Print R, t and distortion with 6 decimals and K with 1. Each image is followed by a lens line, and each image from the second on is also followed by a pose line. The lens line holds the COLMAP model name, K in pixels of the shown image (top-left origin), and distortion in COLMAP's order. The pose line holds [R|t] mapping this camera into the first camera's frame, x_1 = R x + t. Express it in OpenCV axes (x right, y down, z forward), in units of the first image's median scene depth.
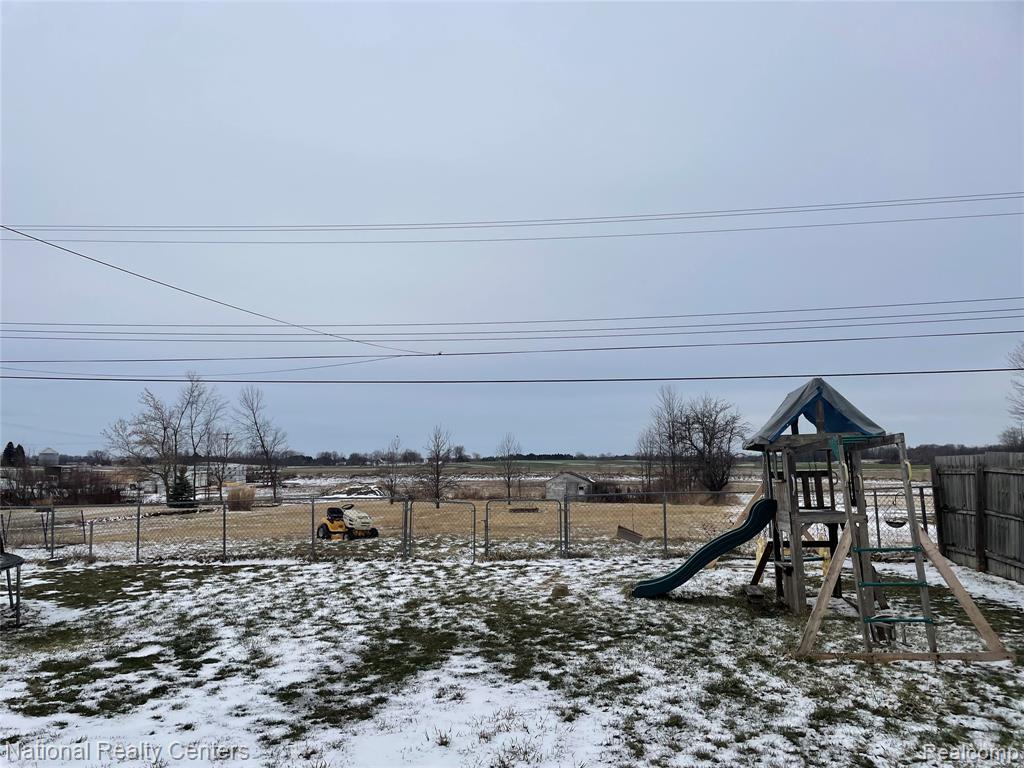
lens RADIAL K [[772.6, 0, 503.1], [0, 772.6, 387.6], [0, 0, 1]] dist [0.090884, -0.102451]
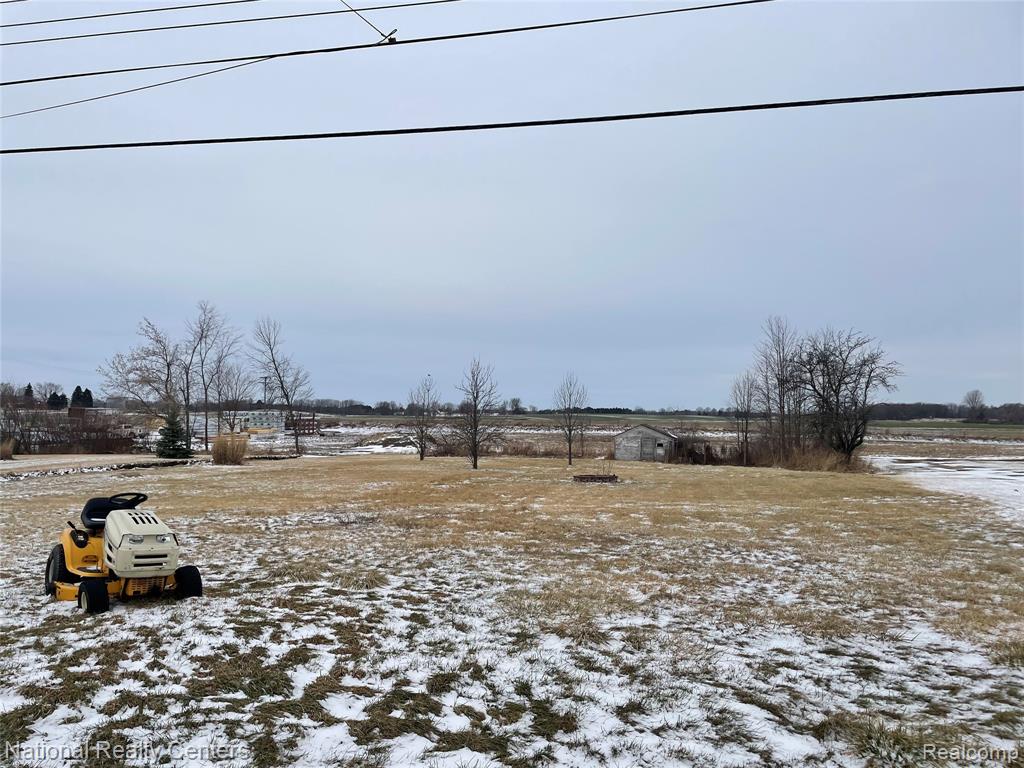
lens RADIAL K [[772.6, 0, 503.4], [0, 772.6, 380.5], [0, 0, 1]] dist [0.090884, -0.102451]
pose [[0.997204, 0.014230, -0.073358, -0.002314], [-0.010425, 0.998593, 0.052002, 0.020830], [0.073995, -0.051092, 0.995949, 0.172470]]
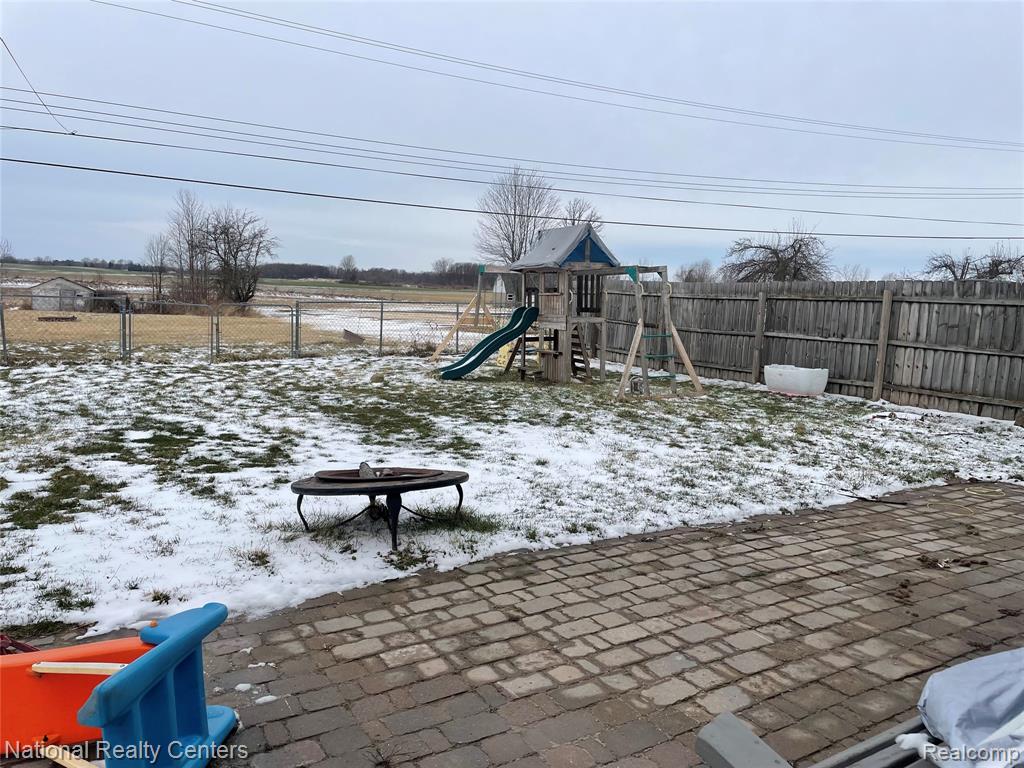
lens RADIAL K [[772.6, 0, 508.9], [0, 772.6, 385.5], [0, 0, 1]] dist [0.090884, -0.102451]
pose [[0.785823, -0.037615, 0.617307, -0.064852], [-0.106050, 0.975169, 0.194421, 0.001911], [-0.609291, -0.218246, 0.762321, -0.006492]]
